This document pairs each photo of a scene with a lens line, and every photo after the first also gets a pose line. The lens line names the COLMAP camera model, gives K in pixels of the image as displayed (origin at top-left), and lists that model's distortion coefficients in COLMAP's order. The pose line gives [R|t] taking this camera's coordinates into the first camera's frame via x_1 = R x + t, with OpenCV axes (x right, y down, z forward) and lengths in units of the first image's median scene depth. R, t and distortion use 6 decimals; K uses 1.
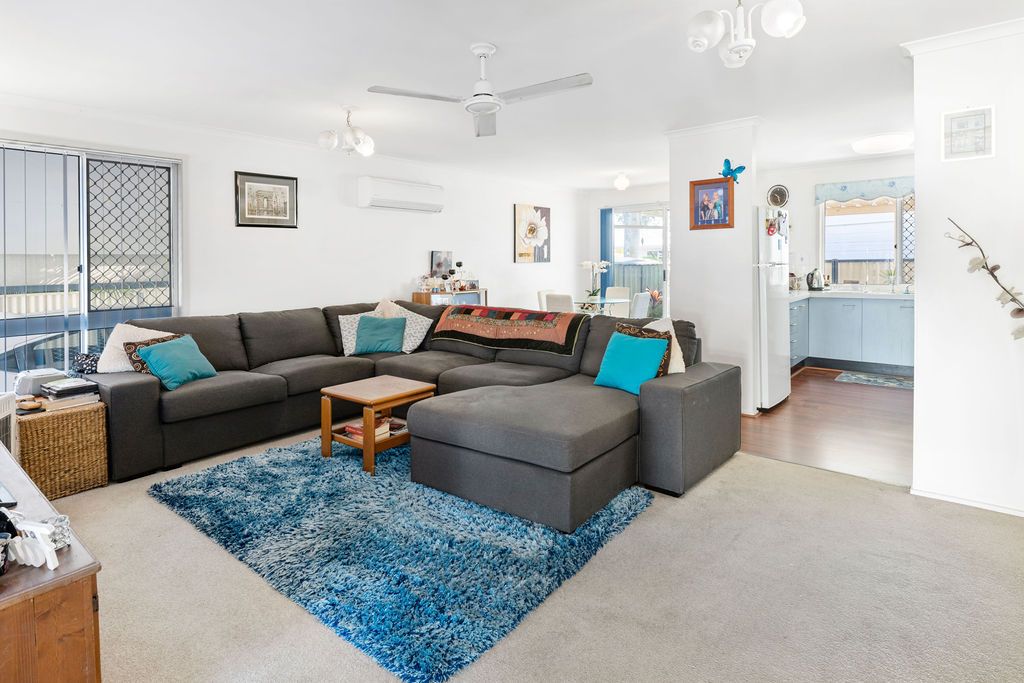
lens RADIAL K [[533.8, 0, 512.0], [0, 533.8, 341.5], [0, 0, 1]] dist [0.000798, 0.000156]
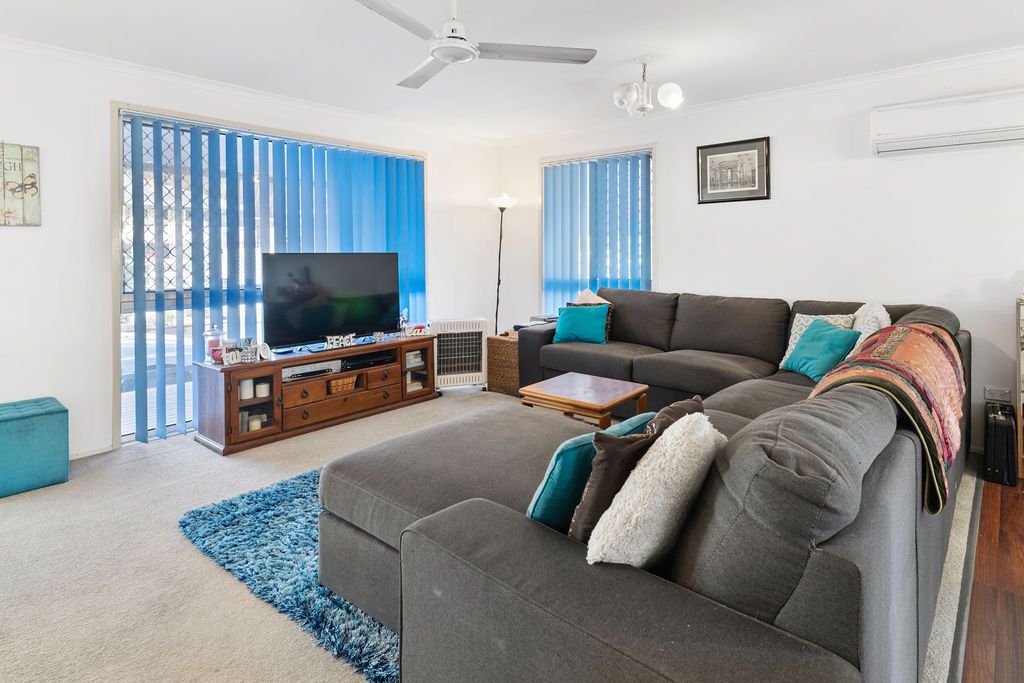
lens RADIAL K [[556.0, 0, 512.0], [0, 556.0, 341.5], [0, 0, 1]] dist [-0.000757, -0.000175]
pose [[-0.024451, 0.182120, -0.982972, 0.522829], [-0.135149, 0.973637, 0.183752, -0.111685], [0.990524, 0.137341, 0.000807, 0.691509]]
